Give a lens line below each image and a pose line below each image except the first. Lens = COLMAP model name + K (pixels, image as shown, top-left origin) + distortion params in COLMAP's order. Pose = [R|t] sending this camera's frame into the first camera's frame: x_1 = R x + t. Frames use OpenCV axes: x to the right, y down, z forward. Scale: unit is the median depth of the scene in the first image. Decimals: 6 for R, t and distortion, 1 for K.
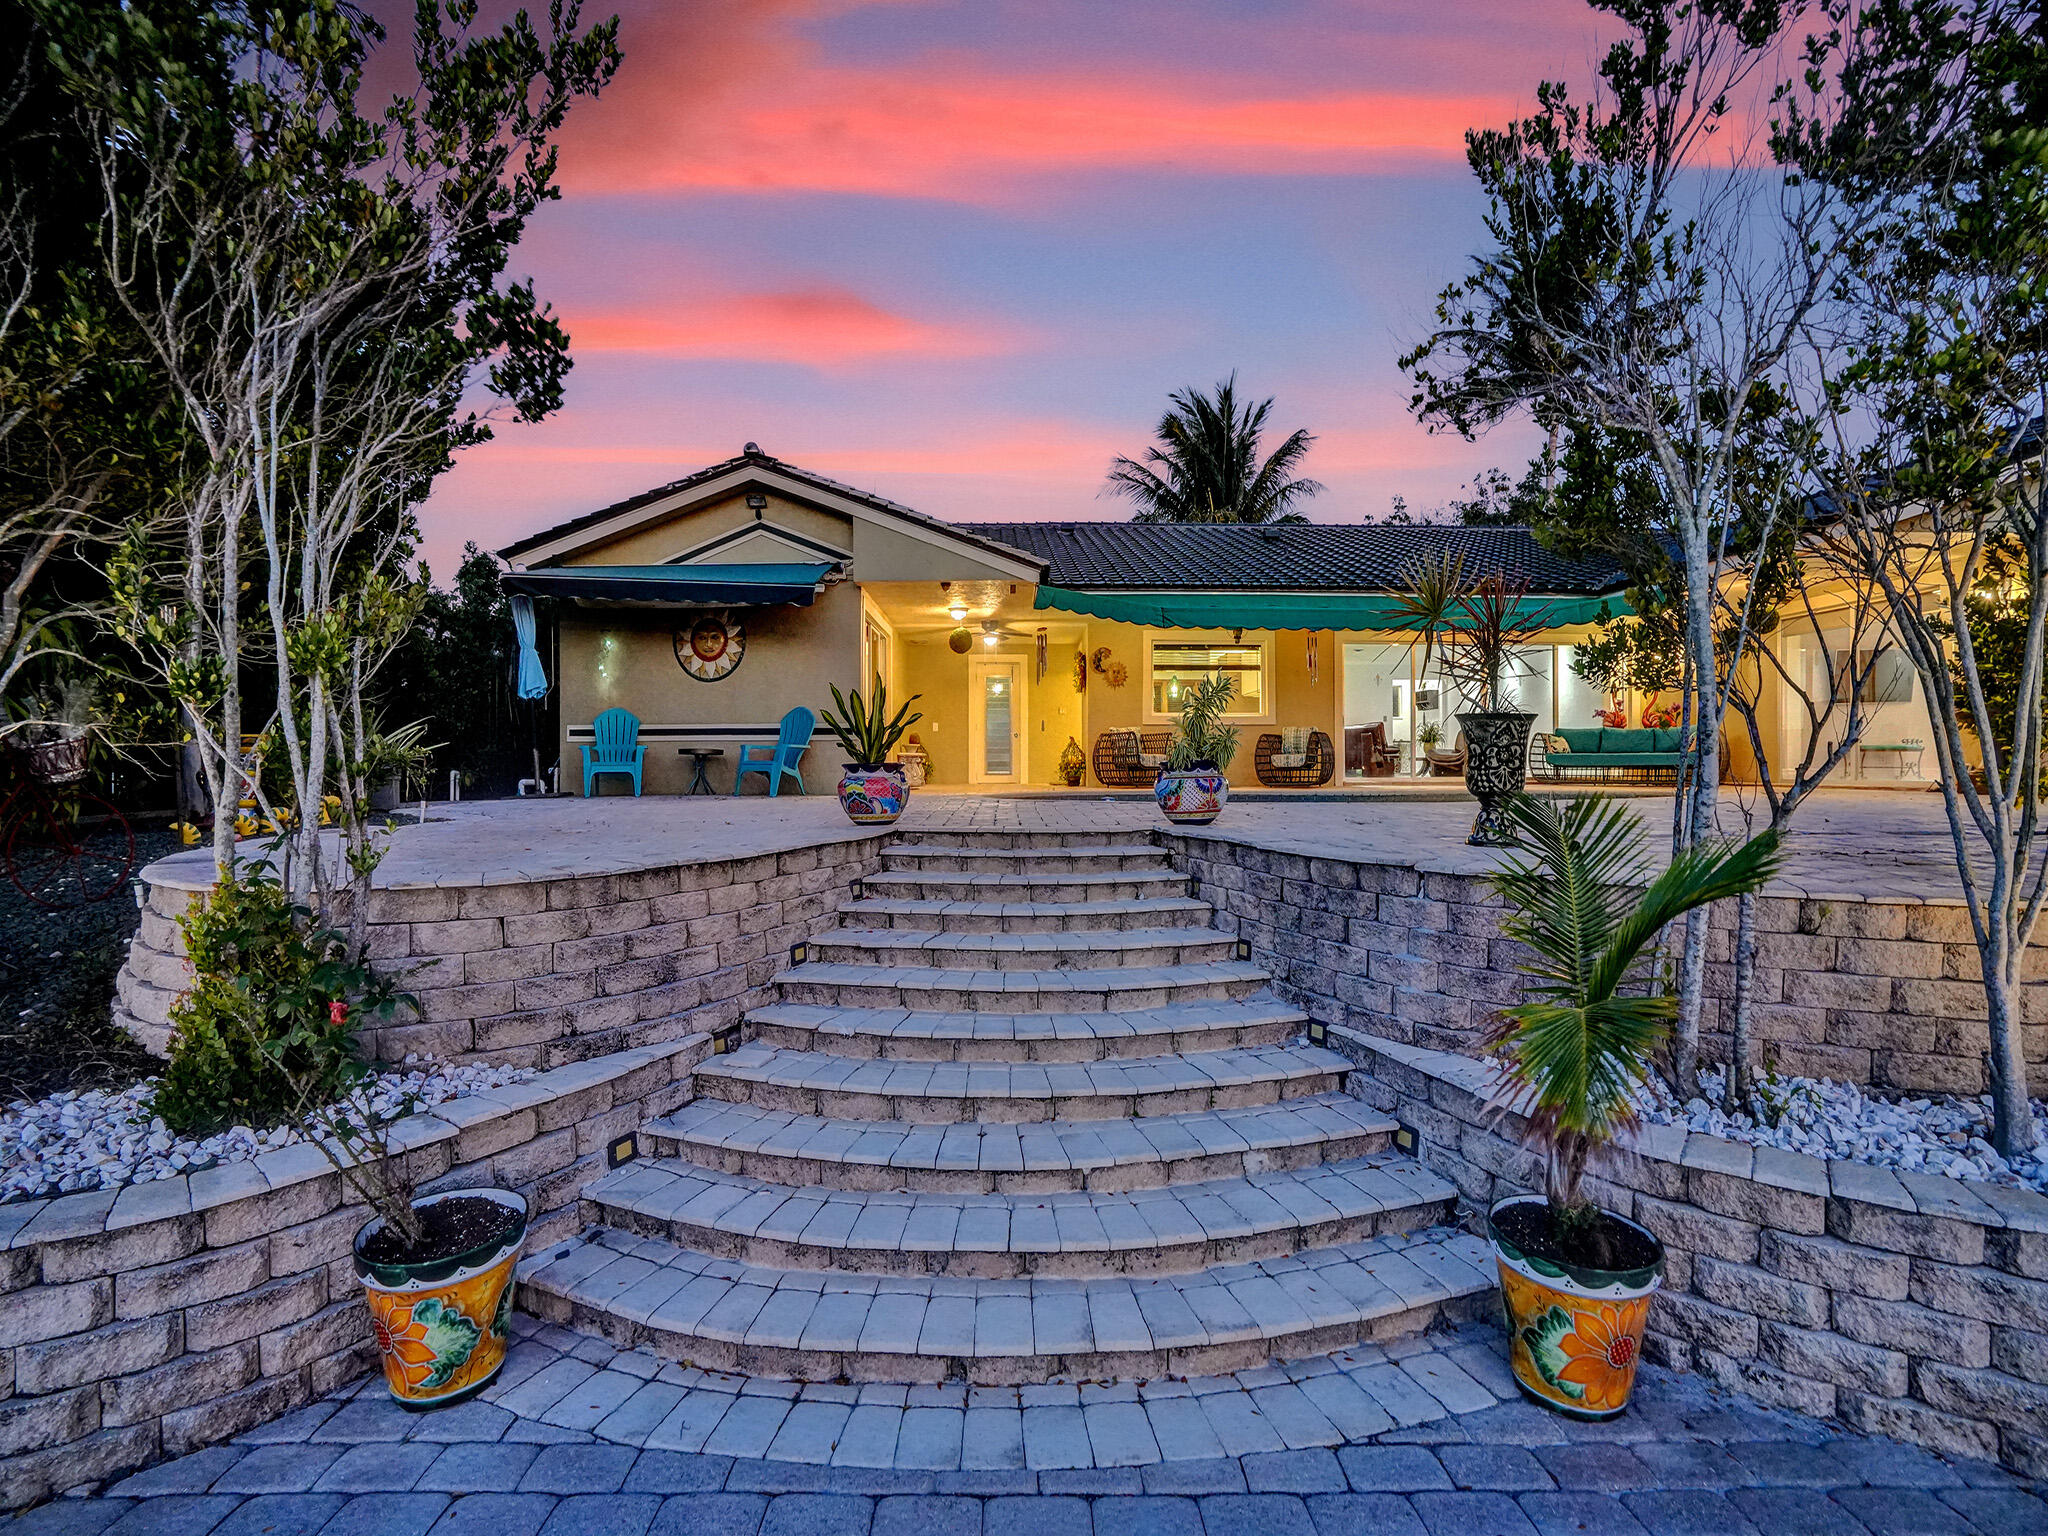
lens RADIAL K [[951.1, 0, 1023.2], [0, 951.1, 770.6], [0, 0, 1]] dist [-0.018033, 0.000472]
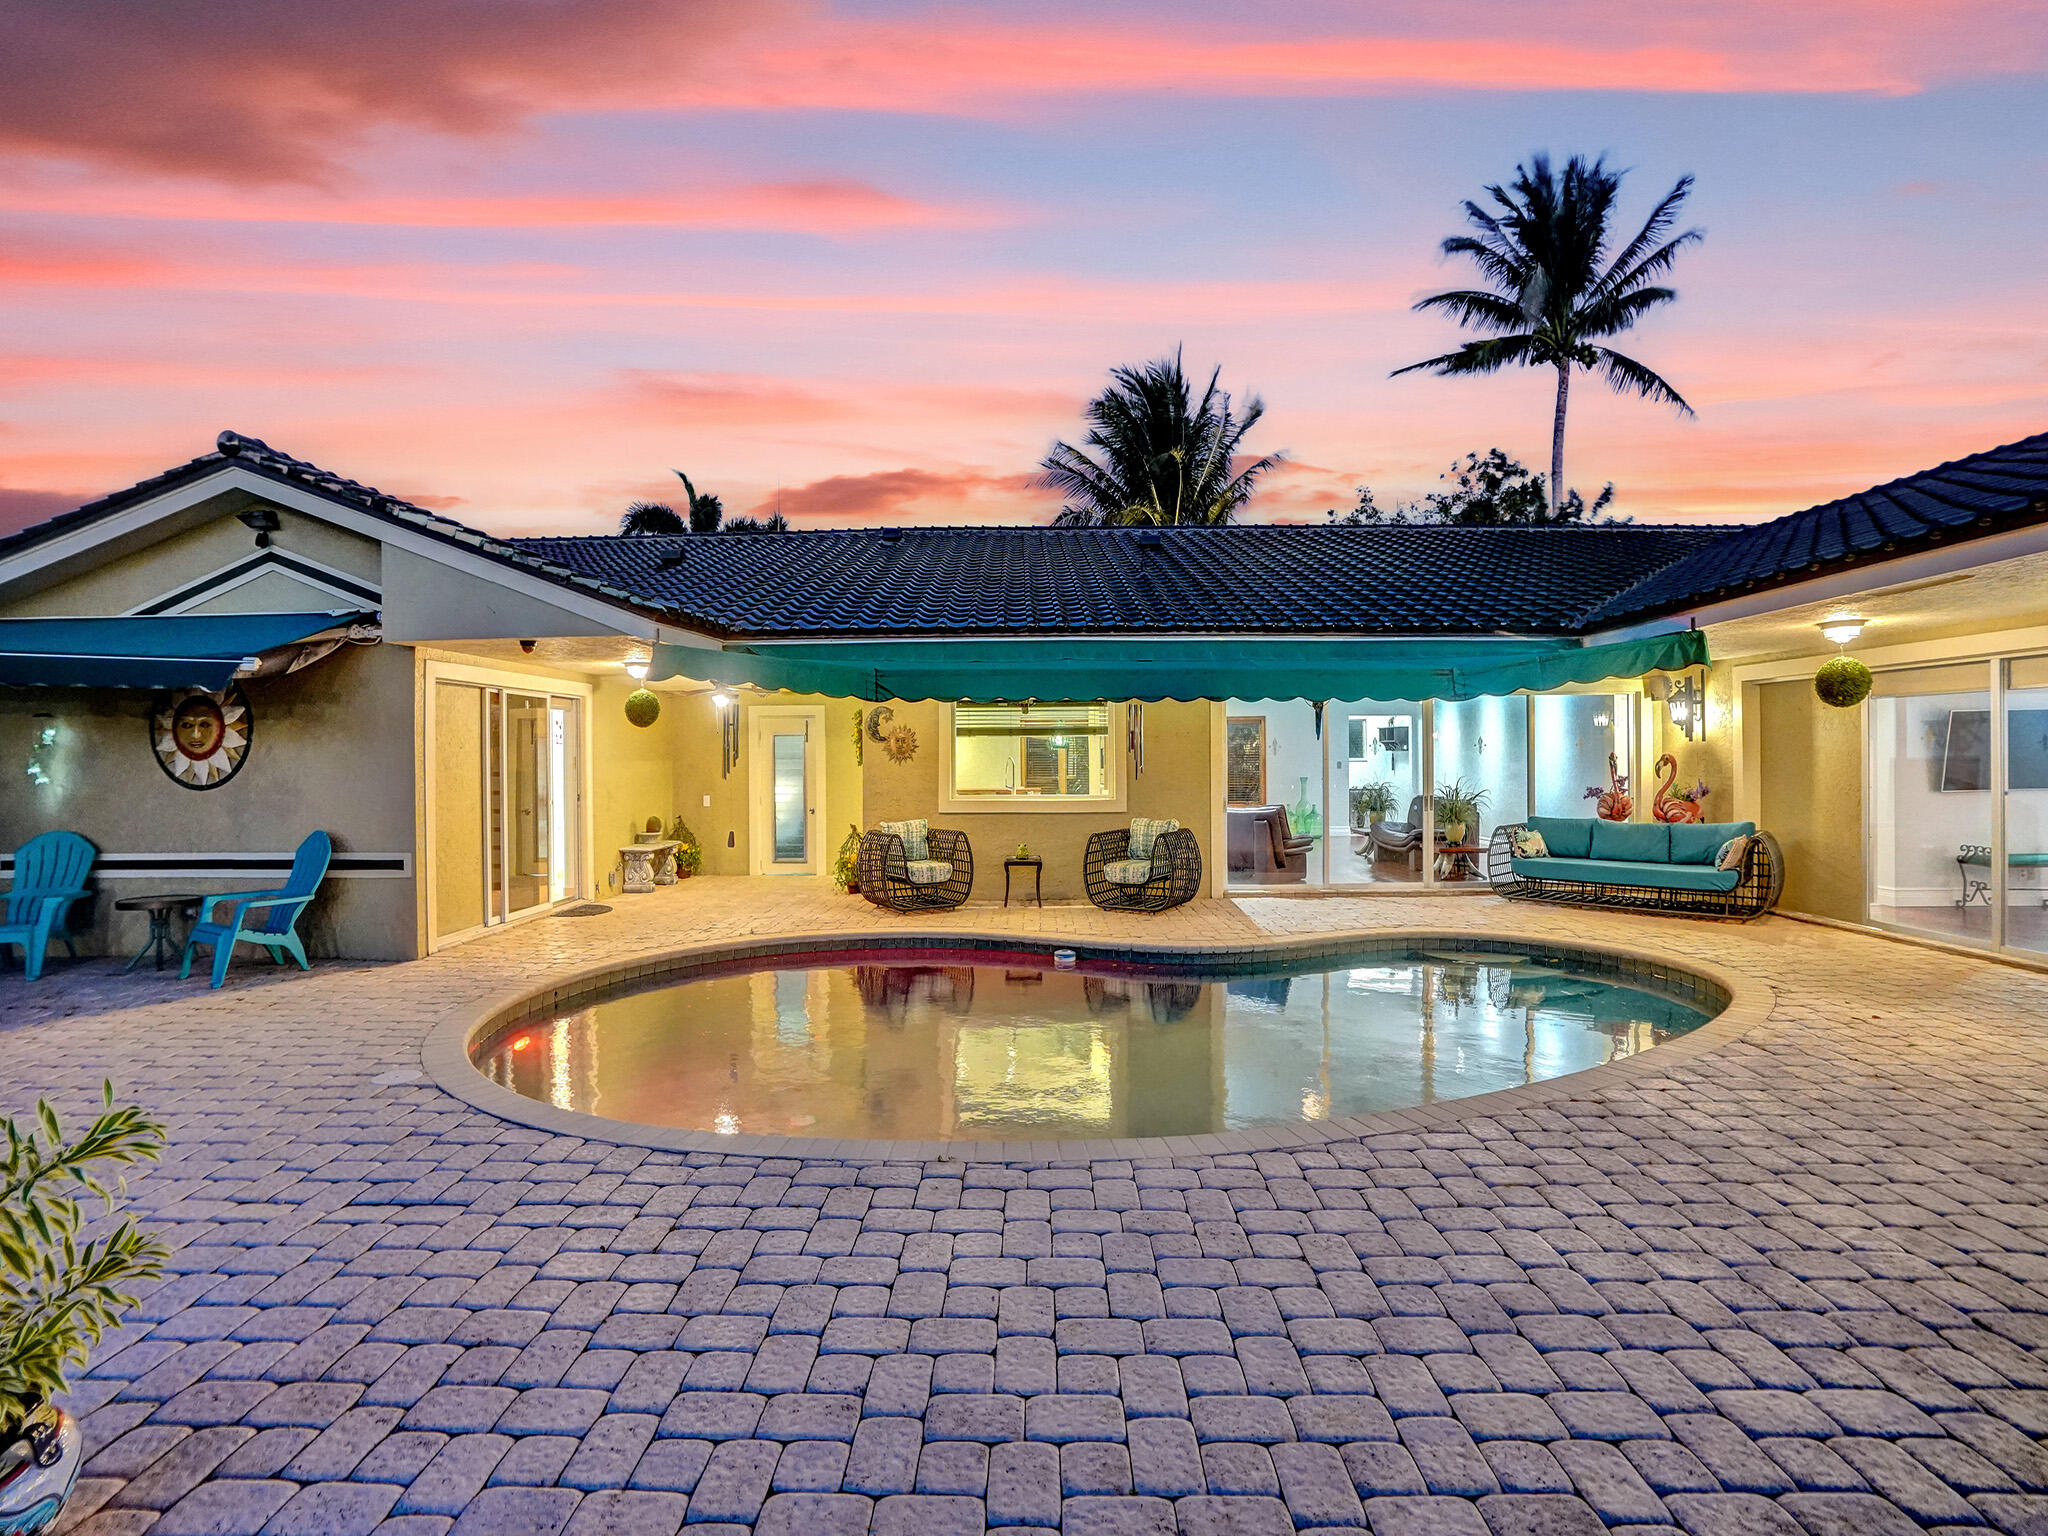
lens RADIAL K [[951.1, 0, 1022.2], [0, 951.1, 764.7], [0, 0, 1]] dist [-0.018033, 0.000472]
pose [[0.998995, -0.001324, -0.044795, 0.223054], [0.001488, 0.999992, 0.003623, -0.088970], [0.044790, -0.003686, 0.998990, 0.285030]]
